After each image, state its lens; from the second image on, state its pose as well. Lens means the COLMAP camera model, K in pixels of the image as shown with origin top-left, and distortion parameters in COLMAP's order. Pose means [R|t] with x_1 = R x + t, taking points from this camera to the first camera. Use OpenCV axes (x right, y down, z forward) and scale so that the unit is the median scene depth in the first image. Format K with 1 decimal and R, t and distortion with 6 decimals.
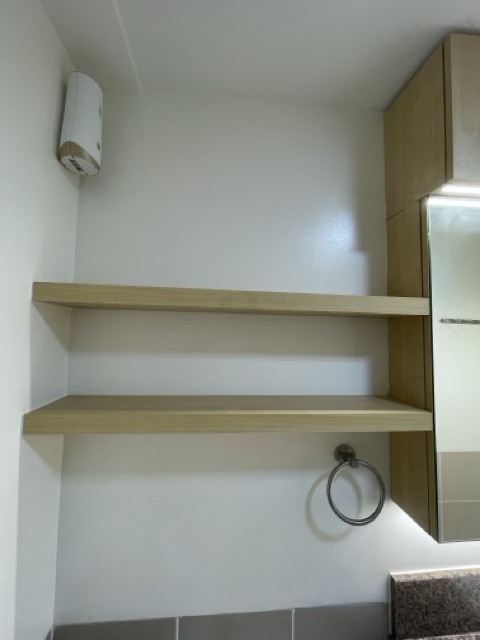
lens RADIAL K [[258.9, 0, 239.7], [0, 258.9, 316.5], [0, 0, 1]] dist [-0.000134, -0.000001]
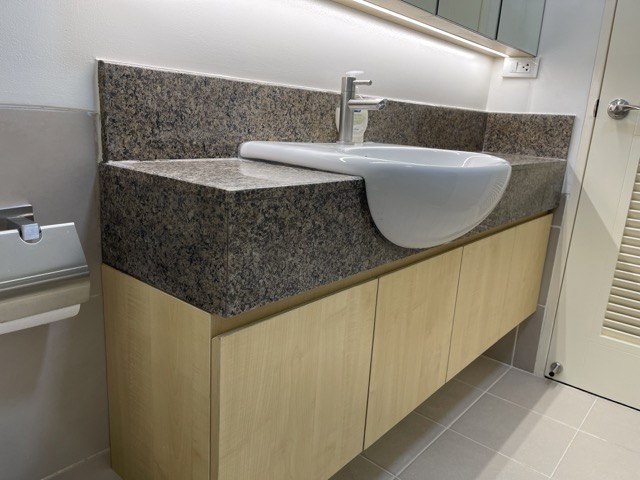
lens RADIAL K [[483.7, 0, 319.4], [0, 483.7, 236.1], [0, 0, 1]] dist [0.086261, -0.113558]
pose [[0.710003, -0.135778, 0.690985, 0.143279], [-0.100040, 0.951836, 0.289829, 1.023106], [-0.697057, -0.274906, 0.662222, -0.134860]]
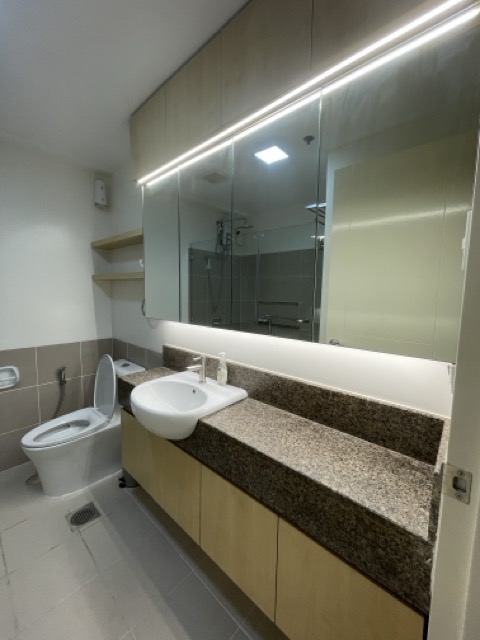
lens RADIAL K [[258.9, 0, 239.7], [0, 258.9, 316.5], [0, 0, 1]] dist [-0.000134, -0.000001]
pose [[0.680903, 0.063057, -0.729654, 2.930141], [0.040788, 0.991475, 0.123746, 0.462556], [0.731237, -0.114020, 0.672527, -0.118054]]
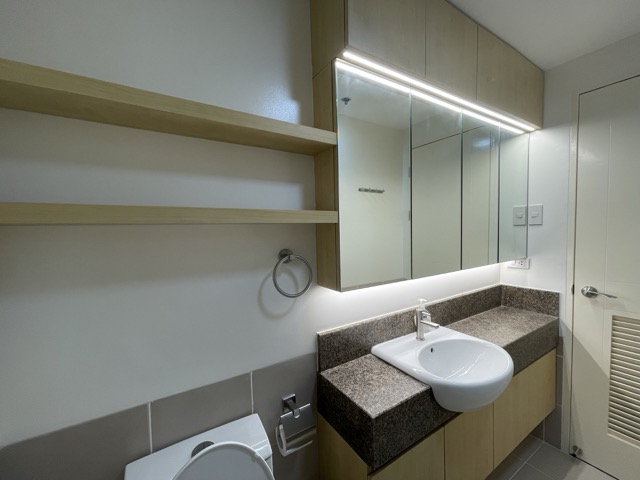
lens RADIAL K [[258.9, 0, 317.5], [0, 258.9, 242.6], [0, 0, 1]] dist [-0.000134, -0.000001]
pose [[0.894453, -0.061663, 0.442890, -0.035702], [0.012529, 0.993513, 0.113022, 0.323683], [-0.446986, -0.095544, 0.889424, -0.260141]]
